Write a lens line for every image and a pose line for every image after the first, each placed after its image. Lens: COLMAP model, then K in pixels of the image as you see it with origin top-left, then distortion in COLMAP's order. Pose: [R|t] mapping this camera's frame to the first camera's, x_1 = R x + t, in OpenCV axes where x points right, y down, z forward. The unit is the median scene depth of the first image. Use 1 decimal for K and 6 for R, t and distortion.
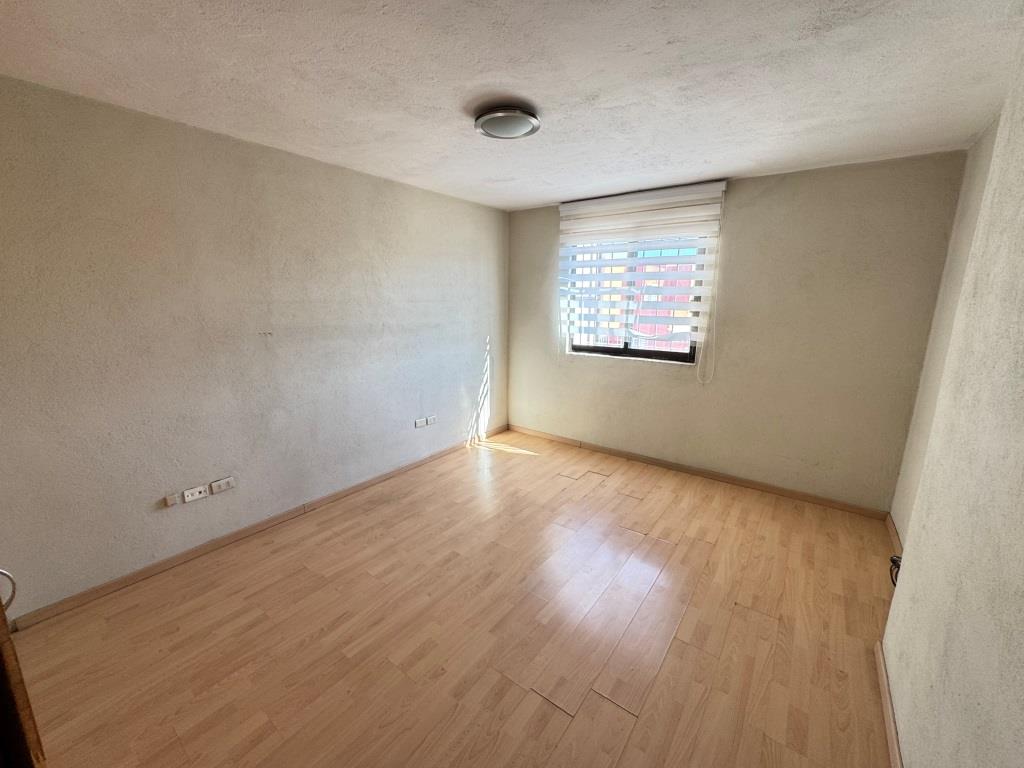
lens RADIAL K [[408.5, 0, 512.2], [0, 408.5, 382.4], [0, 0, 1]] dist [-0.001933, 0.000288]
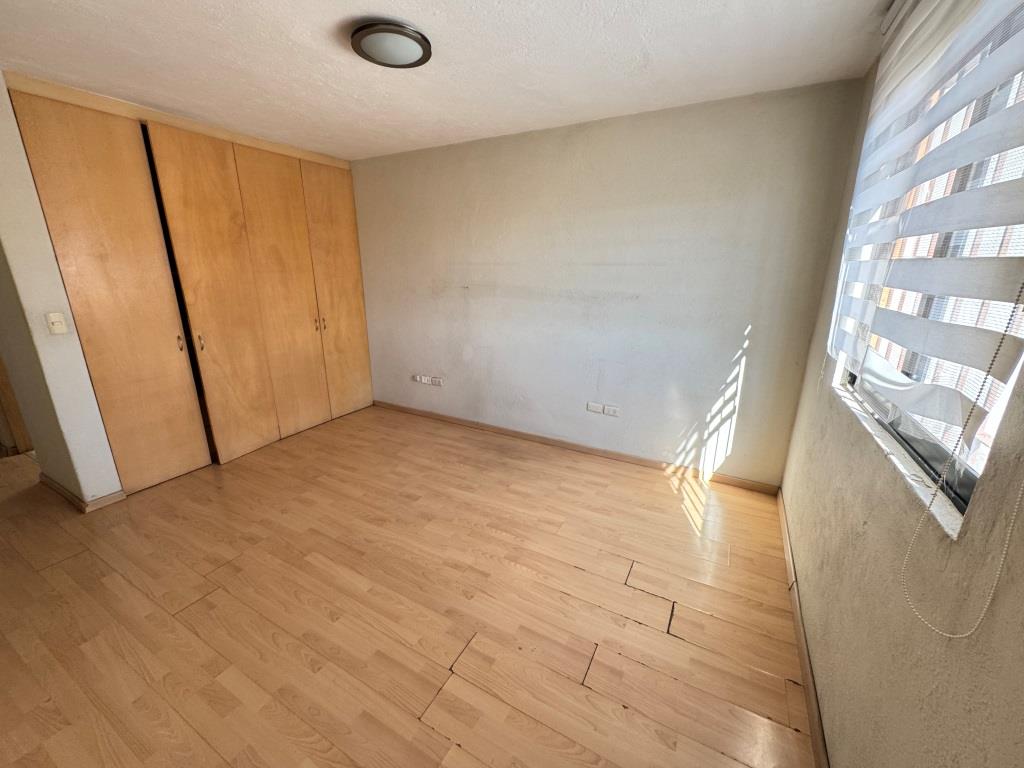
lens RADIAL K [[408.5, 0, 512.2], [0, 408.5, 382.4], [0, 0, 1]] dist [-0.001933, 0.000288]
pose [[0.145671, 0.269901, -0.951805, 0.717080], [-0.206209, 0.949221, 0.237609, -0.155314], [0.967604, 0.161658, 0.193930, 0.831700]]
